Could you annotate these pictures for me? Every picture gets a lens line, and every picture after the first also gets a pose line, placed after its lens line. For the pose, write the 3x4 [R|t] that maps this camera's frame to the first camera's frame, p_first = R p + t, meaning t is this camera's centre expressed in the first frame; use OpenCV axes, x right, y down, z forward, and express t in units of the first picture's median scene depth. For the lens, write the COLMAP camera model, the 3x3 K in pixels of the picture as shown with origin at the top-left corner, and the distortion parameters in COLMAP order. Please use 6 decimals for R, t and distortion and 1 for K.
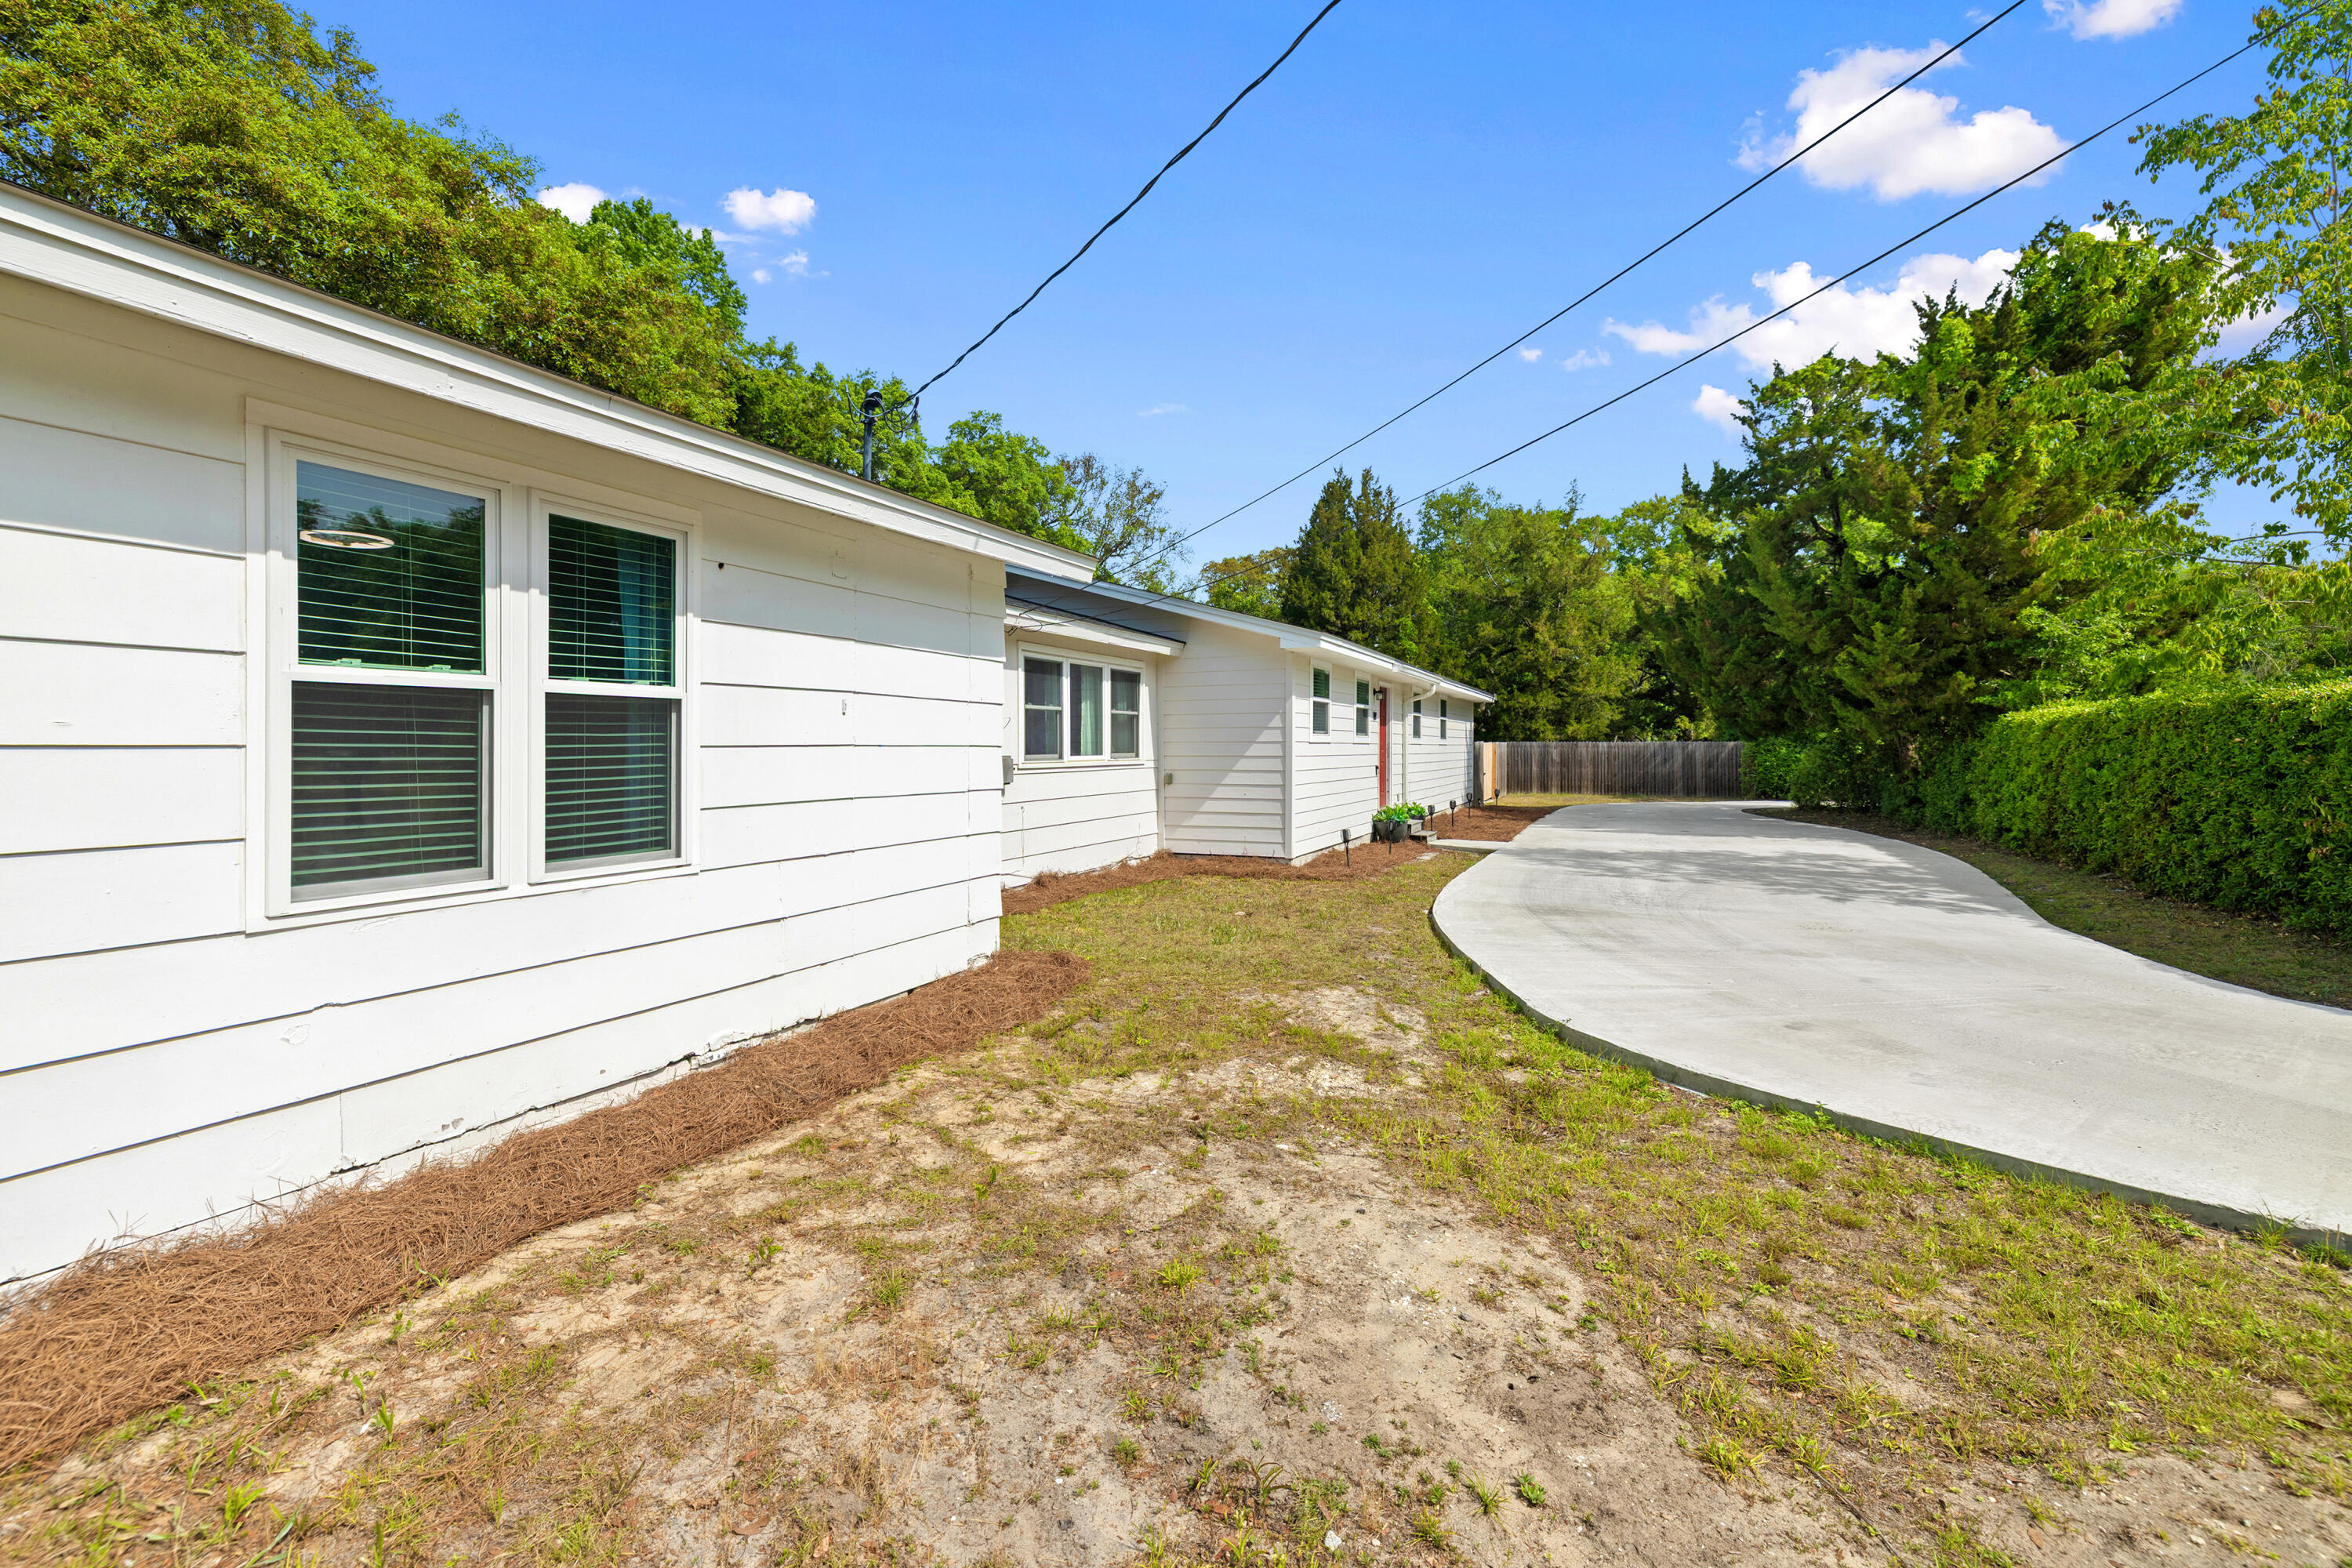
lens RADIAL K [[992.1, 0, 1165.9], [0, 992.1, 753.6], [0, 0, 1]] dist [0.000840, -0.000141]
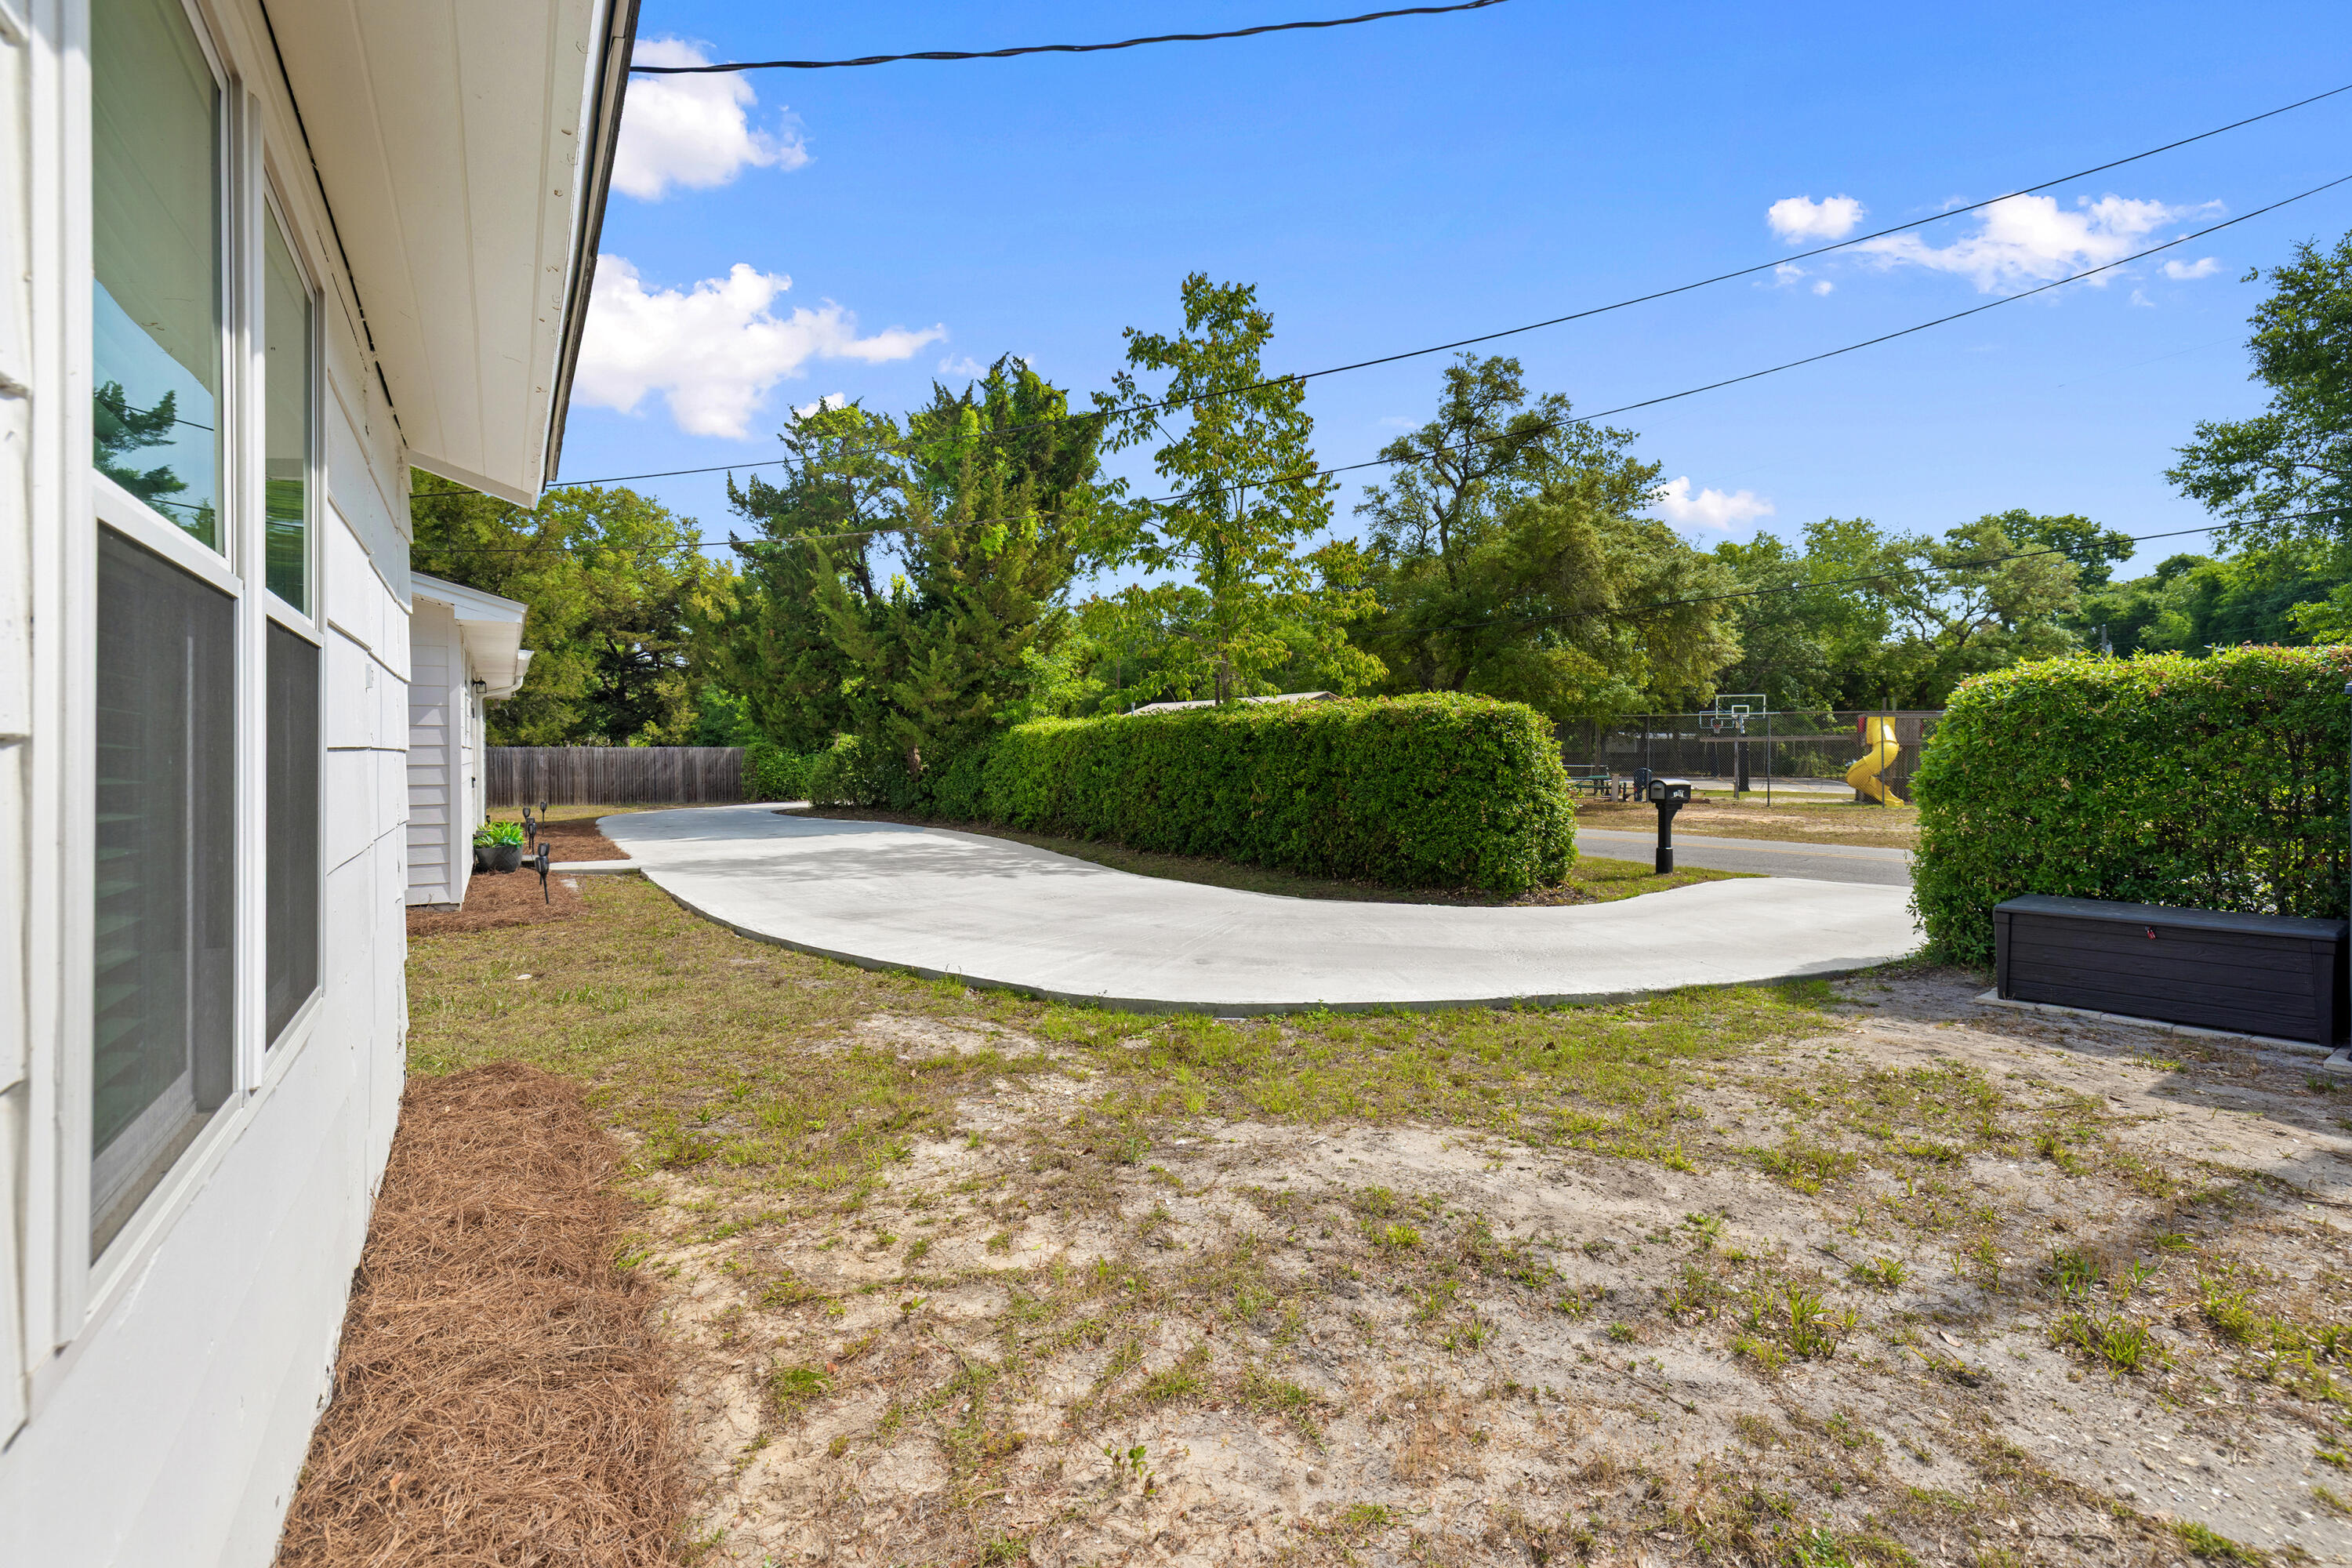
lens RADIAL K [[1026.6, 0, 1167.8], [0, 1026.6, 756.7], [0, 0, 1]] dist [0.001006, 0.000004]
pose [[0.525554, -0.005236, 0.850744, -0.254886], [0.007630, 0.999970, 0.001441, -0.000380], [-0.850726, 0.005734, 0.525578, 0.148458]]
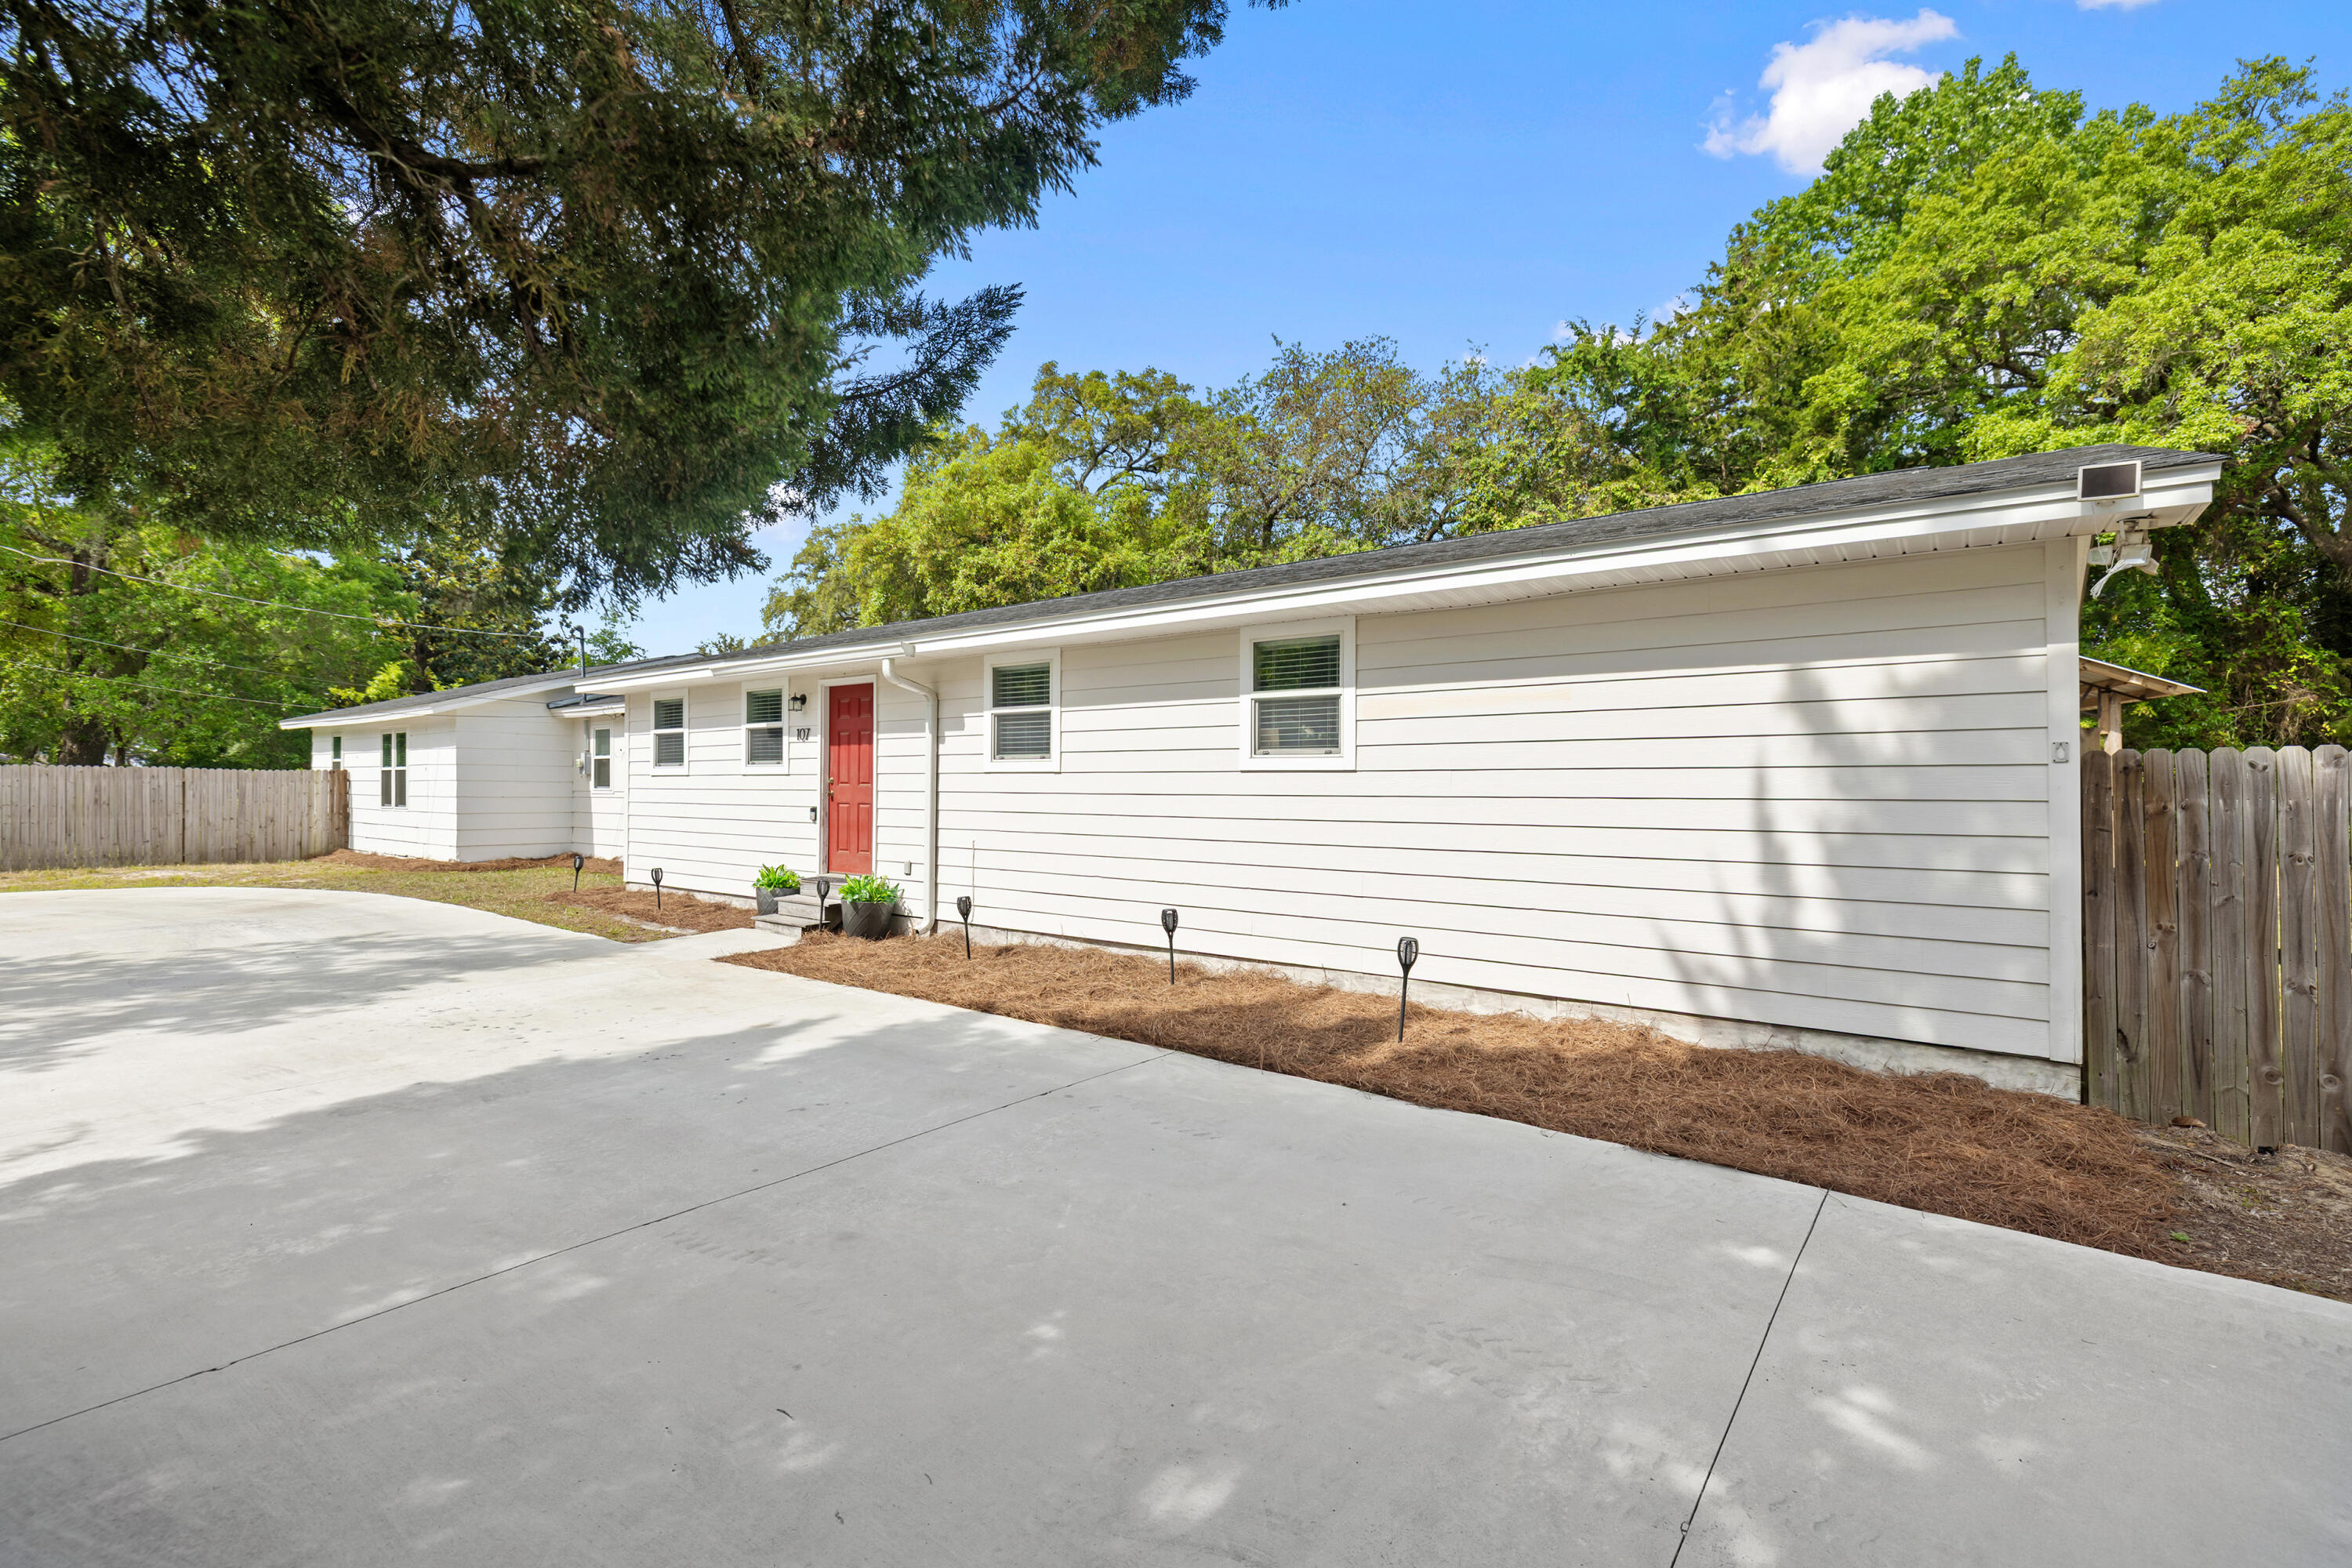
lens RADIAL K [[1033.8, 0, 1188.0], [0, 1033.8, 768.4], [0, 0, 1]] dist [0.001078, -0.000263]
pose [[-0.197146, -0.019632, -0.980177, 1.156420], [-0.009194, 0.999793, -0.018176, -0.004773], [0.980331, 0.005428, -0.197286, 1.884083]]
